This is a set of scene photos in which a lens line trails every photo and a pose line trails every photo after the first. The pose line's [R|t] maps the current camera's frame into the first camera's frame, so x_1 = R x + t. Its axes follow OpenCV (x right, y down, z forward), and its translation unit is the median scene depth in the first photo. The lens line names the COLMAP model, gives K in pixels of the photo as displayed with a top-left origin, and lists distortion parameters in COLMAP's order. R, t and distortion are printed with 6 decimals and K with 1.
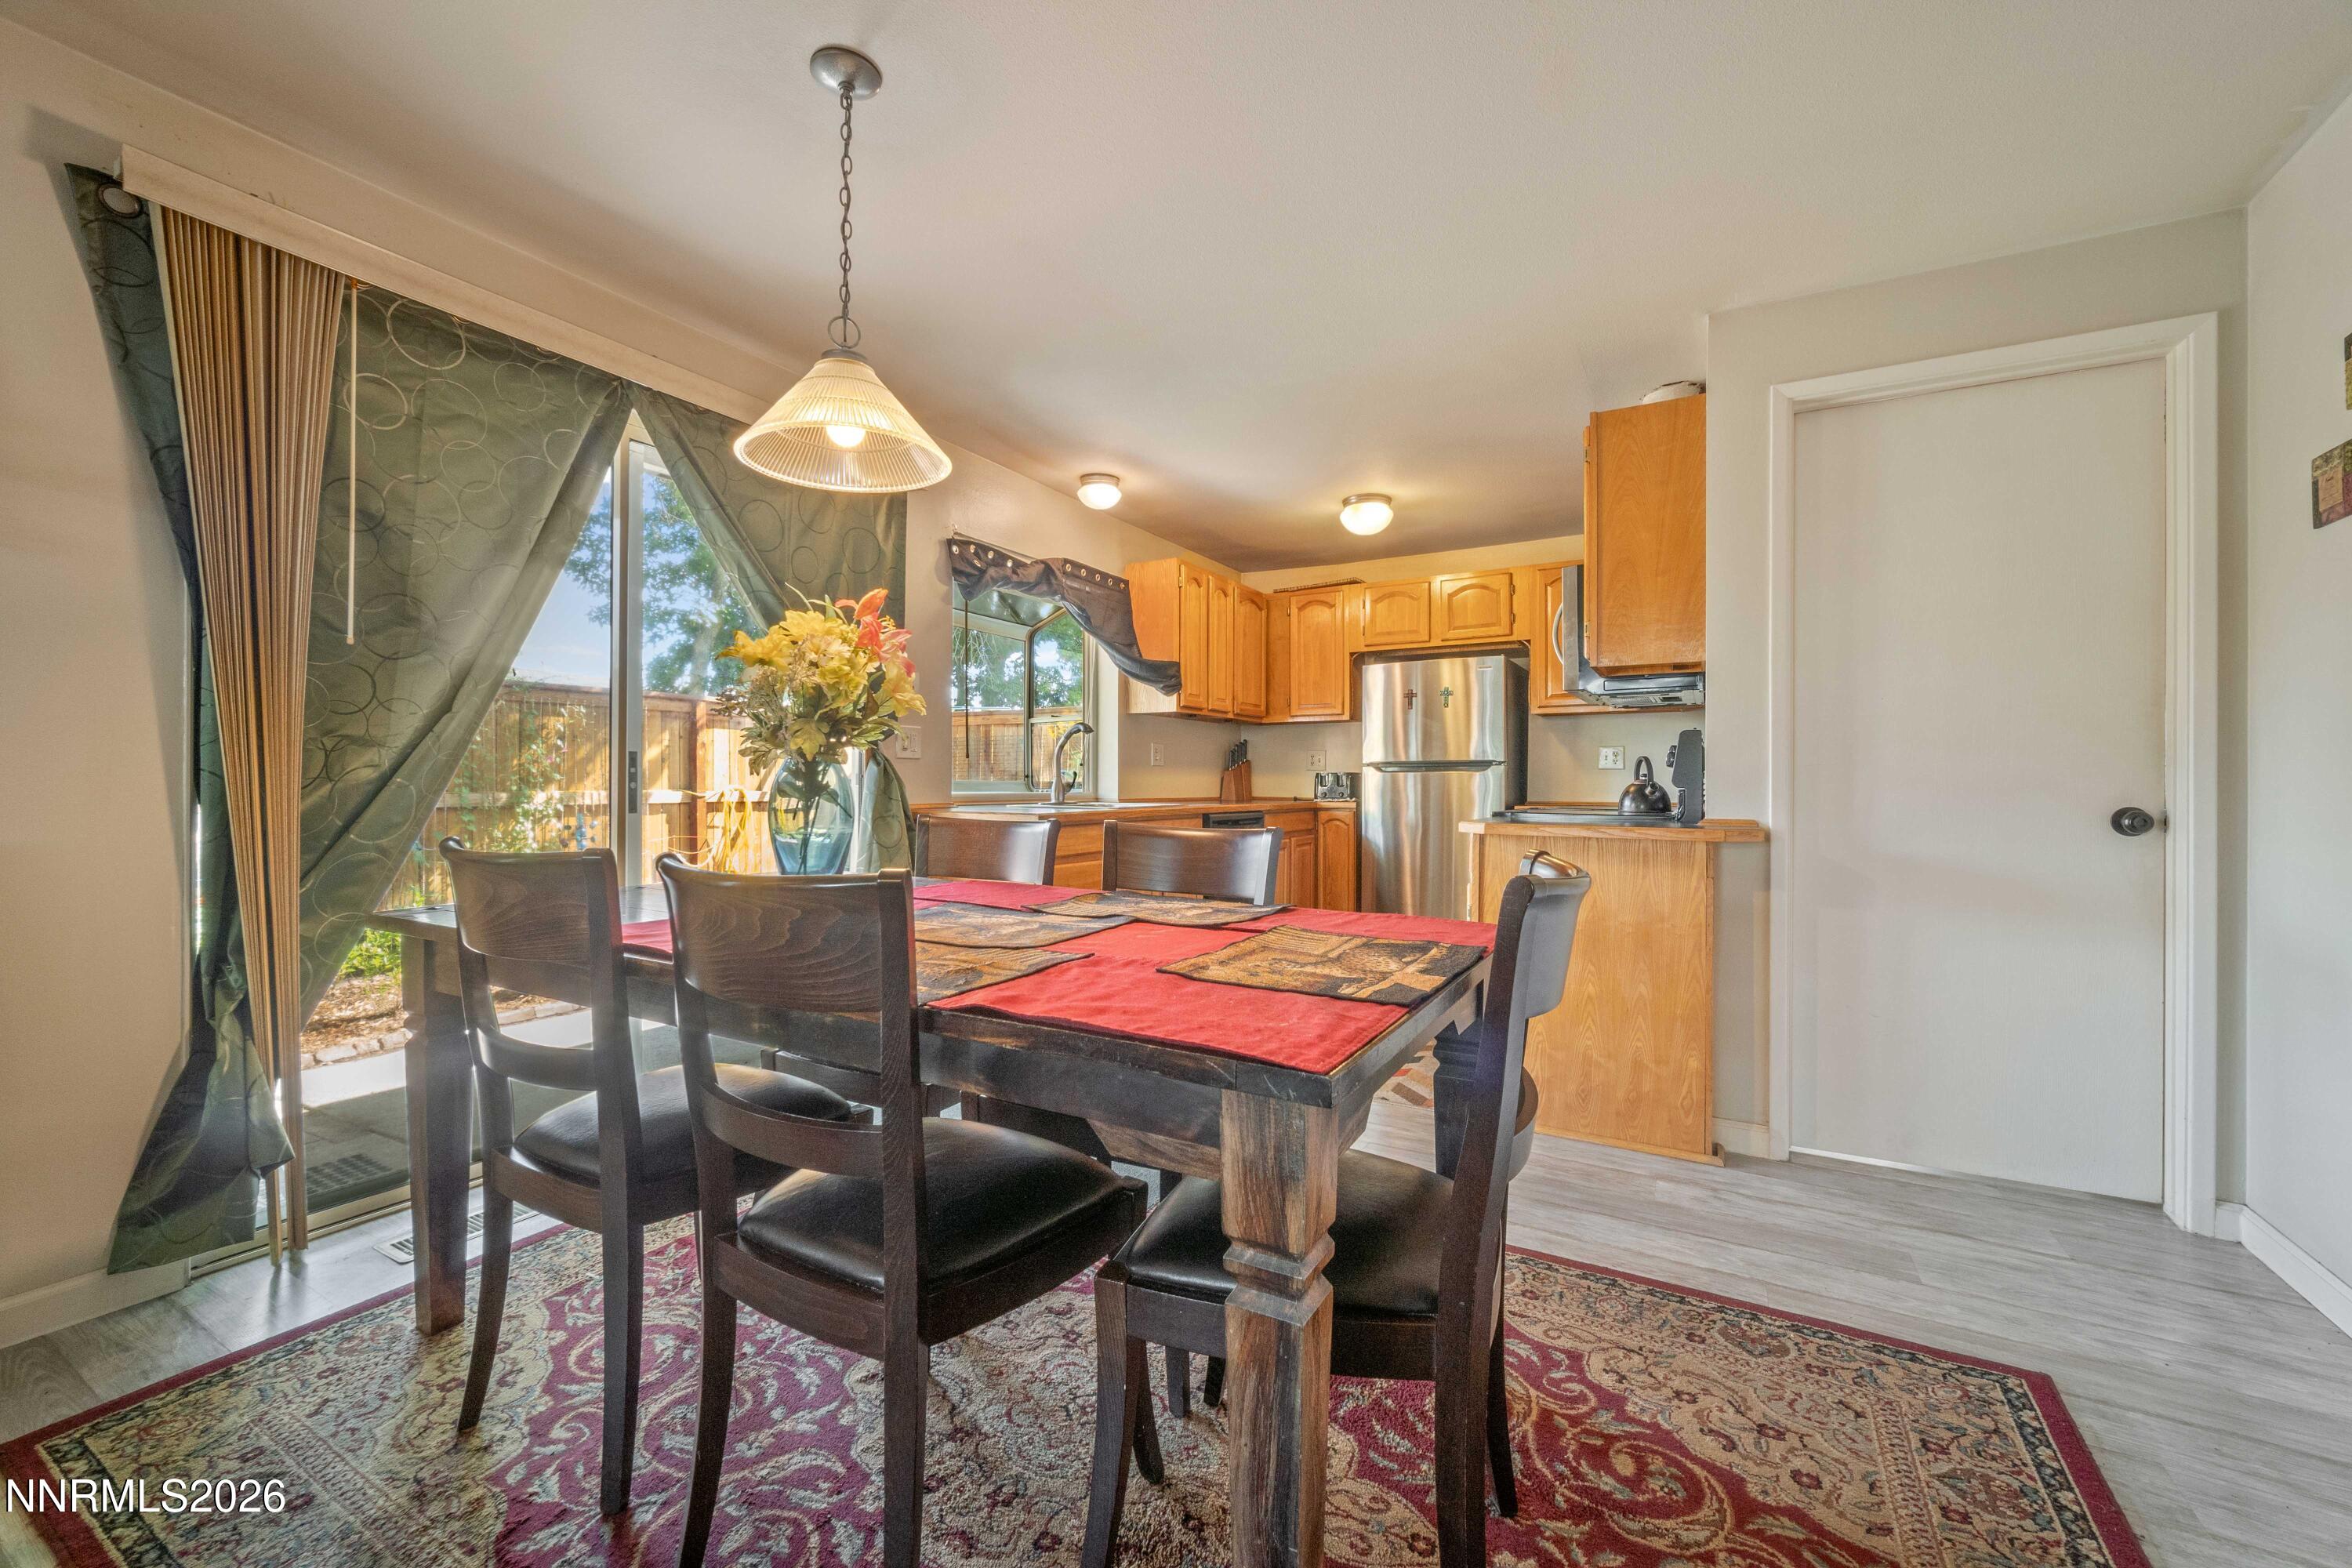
lens RADIAL K [[958.8, 0, 1153.2], [0, 958.8, 780.8], [0, 0, 1]] dist [-0.000925, -0.000227]
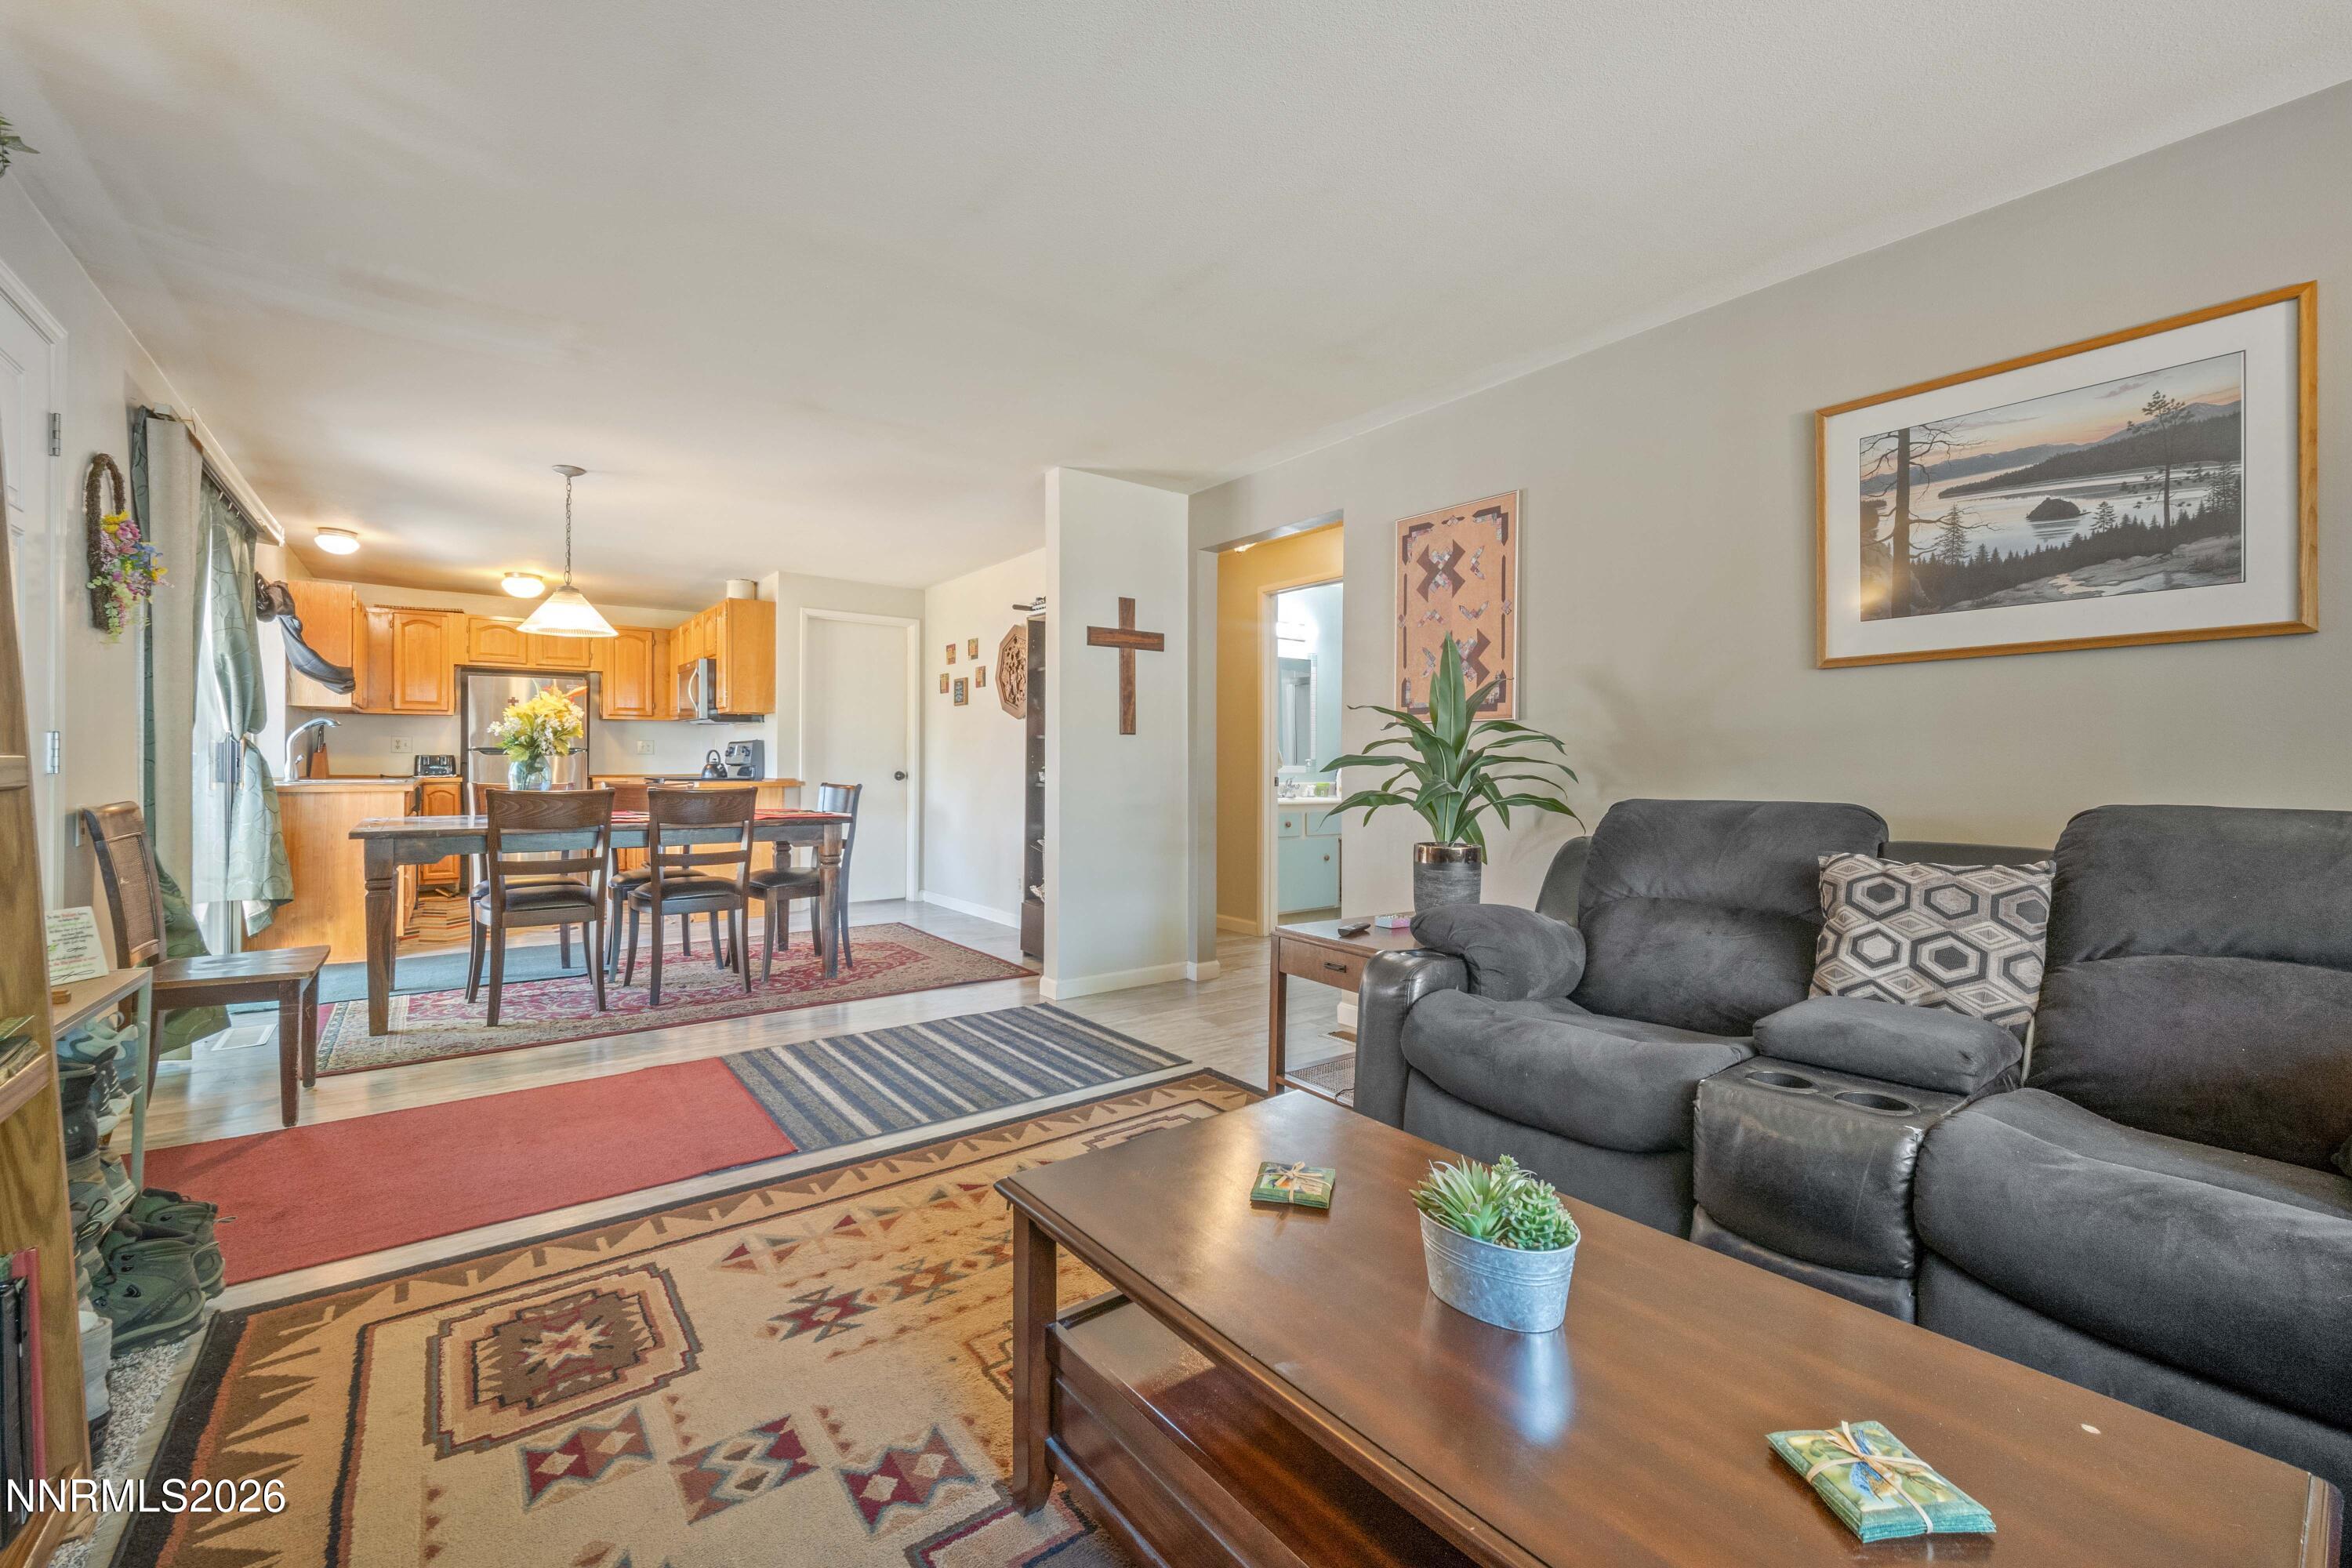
lens RADIAL K [[958.8, 0, 1165.1], [0, 958.8, 759.5], [0, 0, 1]] dist [-0.000925, -0.000227]
pose [[0.369858, 0.002369, 0.929085, -0.692040], [-0.004320, 0.999990, -0.000831, -0.005424], [-0.929078, -0.003706, 0.369864, -0.424747]]
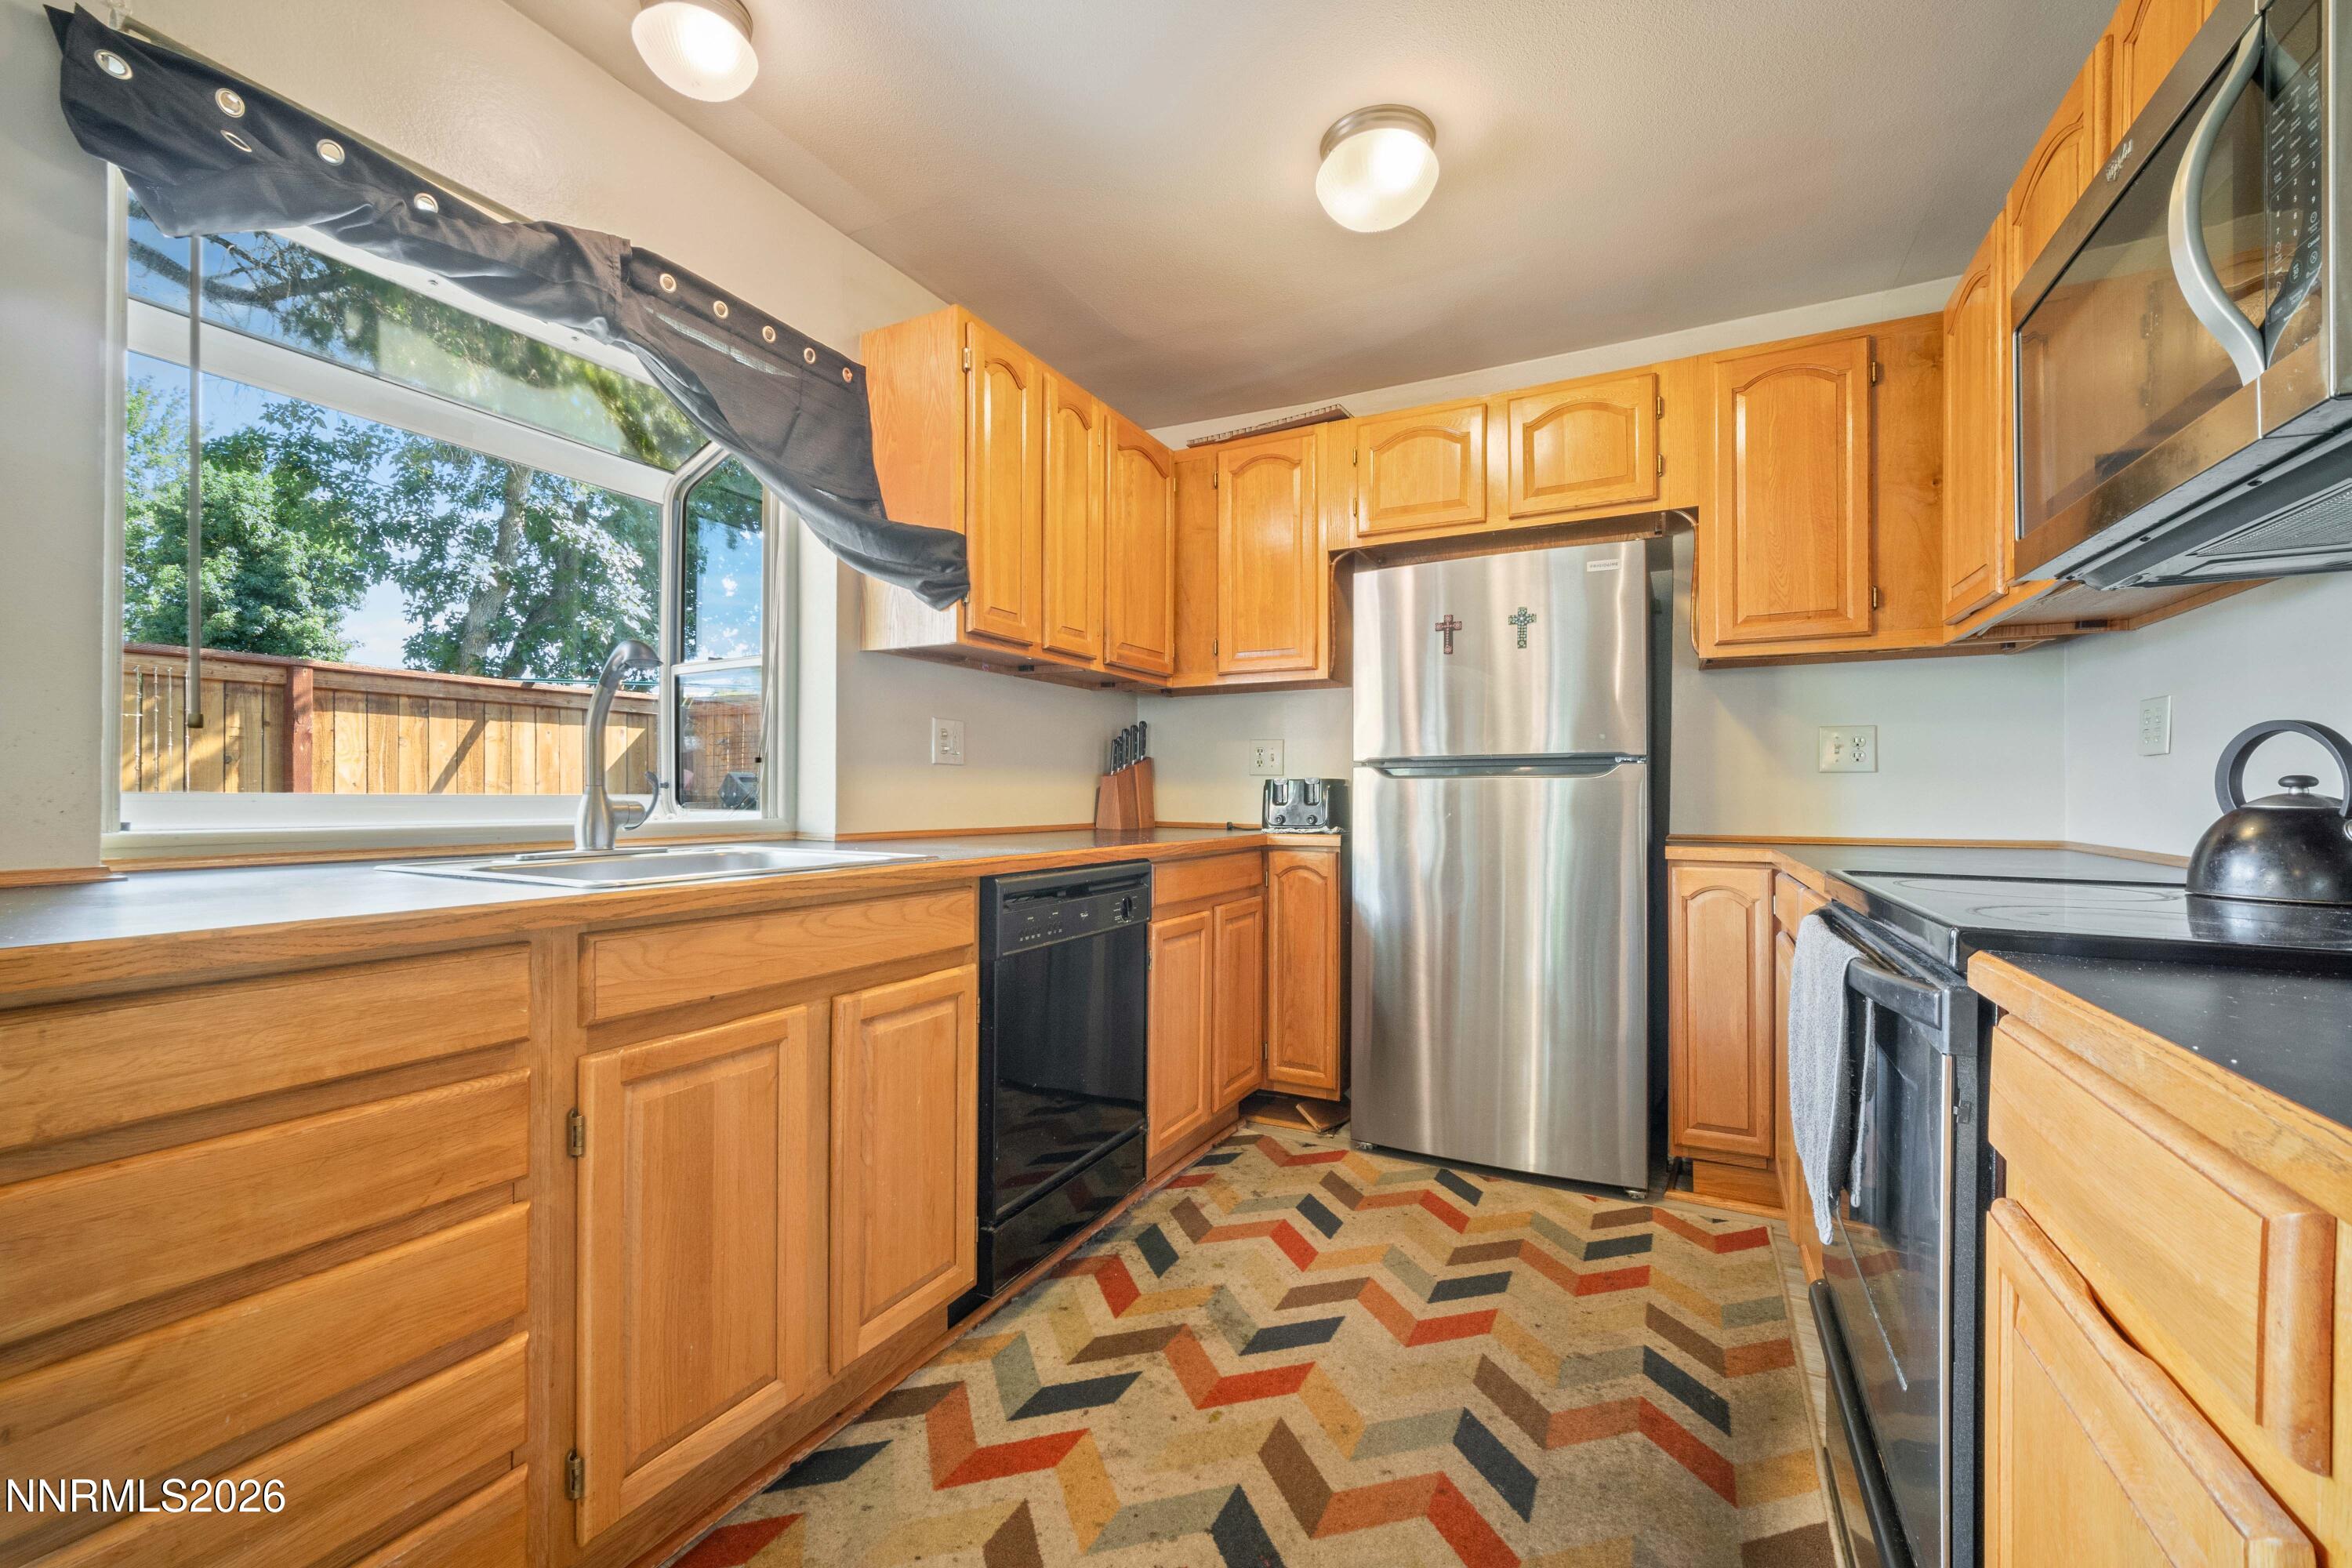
lens RADIAL K [[958.8, 0, 1171.1], [0, 958.8, 792.8], [0, 0, 1]] dist [-0.000925, -0.000227]
pose [[0.998161, -0.001841, 0.060587, 0.089774], [0.001734, 0.999997, 0.001823, -0.001431], [-0.060590, -0.001714, 0.998161, 0.494976]]
